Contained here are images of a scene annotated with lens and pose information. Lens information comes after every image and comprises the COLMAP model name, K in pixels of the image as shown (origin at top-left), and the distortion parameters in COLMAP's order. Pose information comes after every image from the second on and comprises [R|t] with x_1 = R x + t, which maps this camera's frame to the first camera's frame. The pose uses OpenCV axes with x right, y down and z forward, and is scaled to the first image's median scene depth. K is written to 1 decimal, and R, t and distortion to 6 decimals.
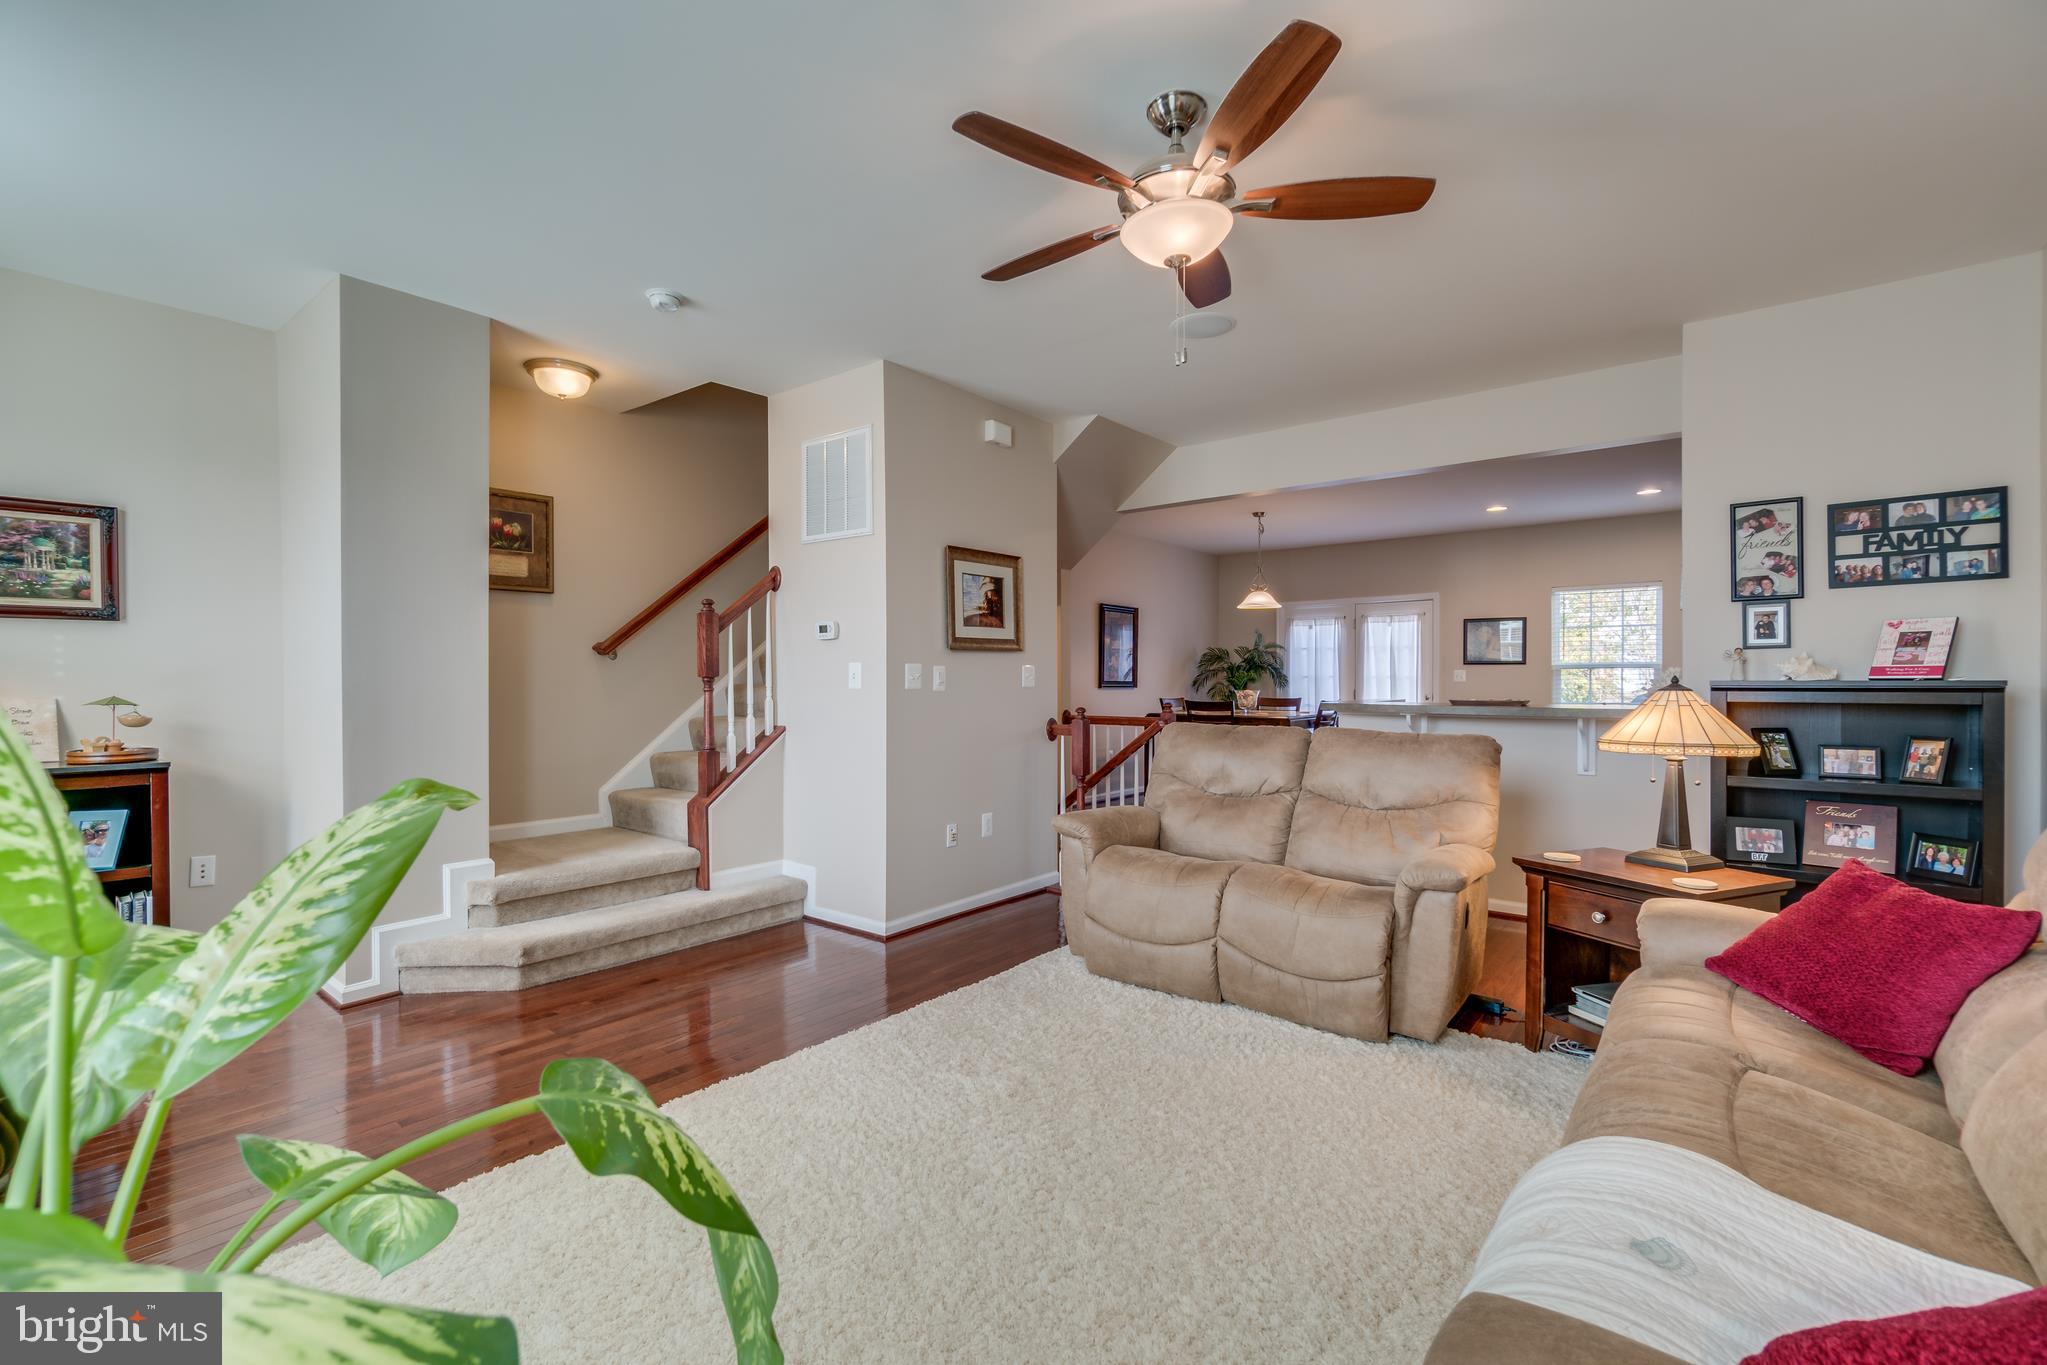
lens RADIAL K [[848.0, 0, 1022.0], [0, 848.0, 679.2], [0, 0, 1]] dist [-0.007088, 0.000035]
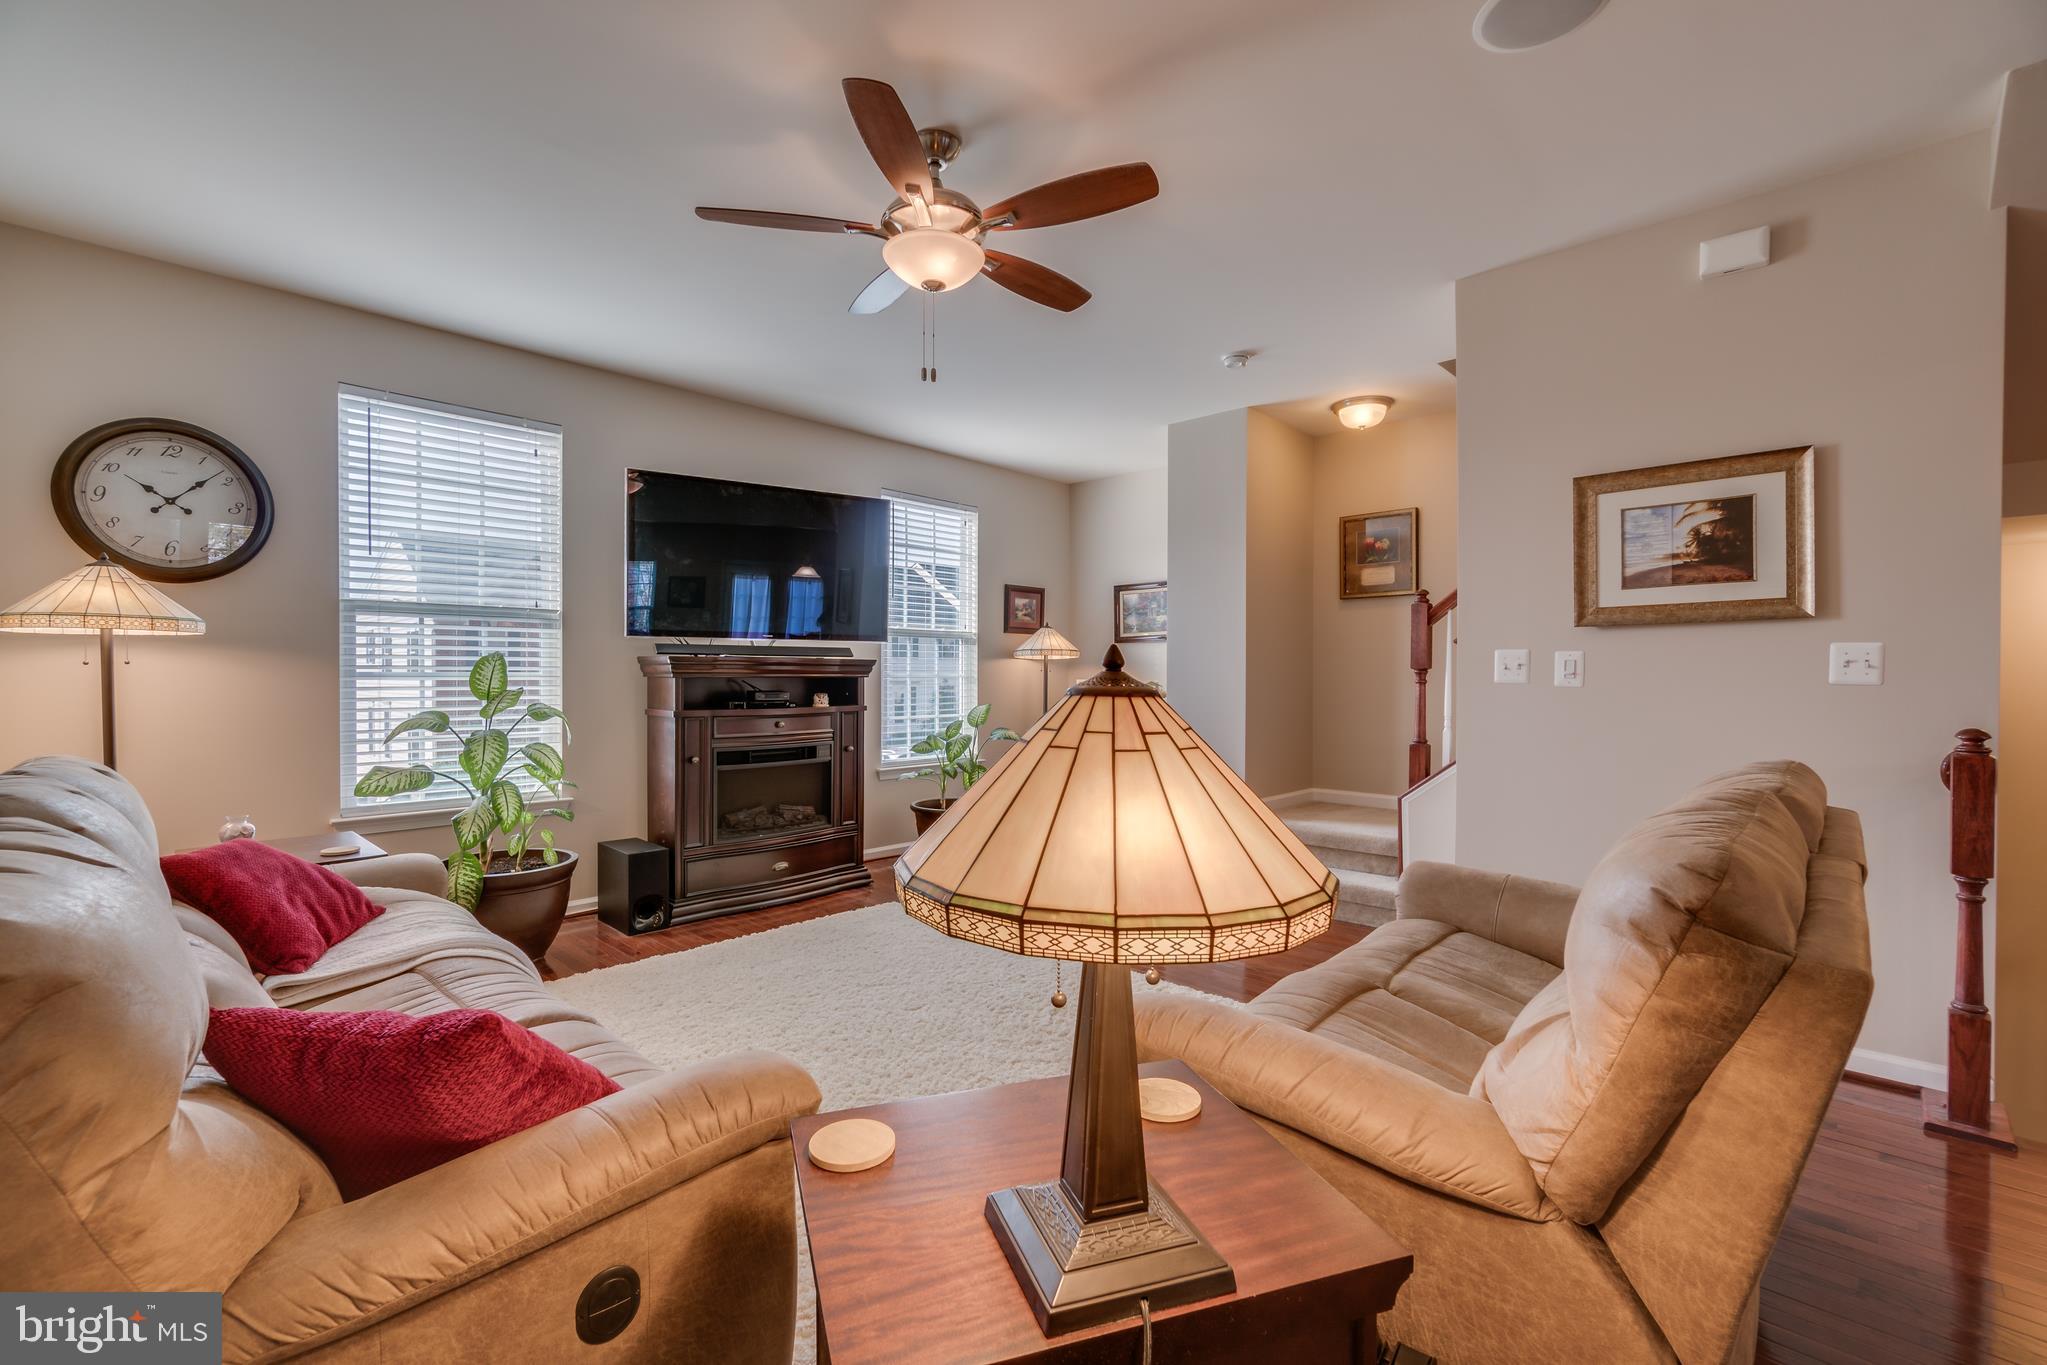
lens RADIAL K [[848.0, 0, 1021.4], [0, 848.0, 679.7], [0, 0, 1]] dist [-0.007088, 0.000035]
pose [[-0.057993, 0.008626, -0.998280, 0.599119], [-0.001434, 0.999961, 0.008724, 0.002285], [0.998316, 0.001937, -0.057978, 0.555260]]
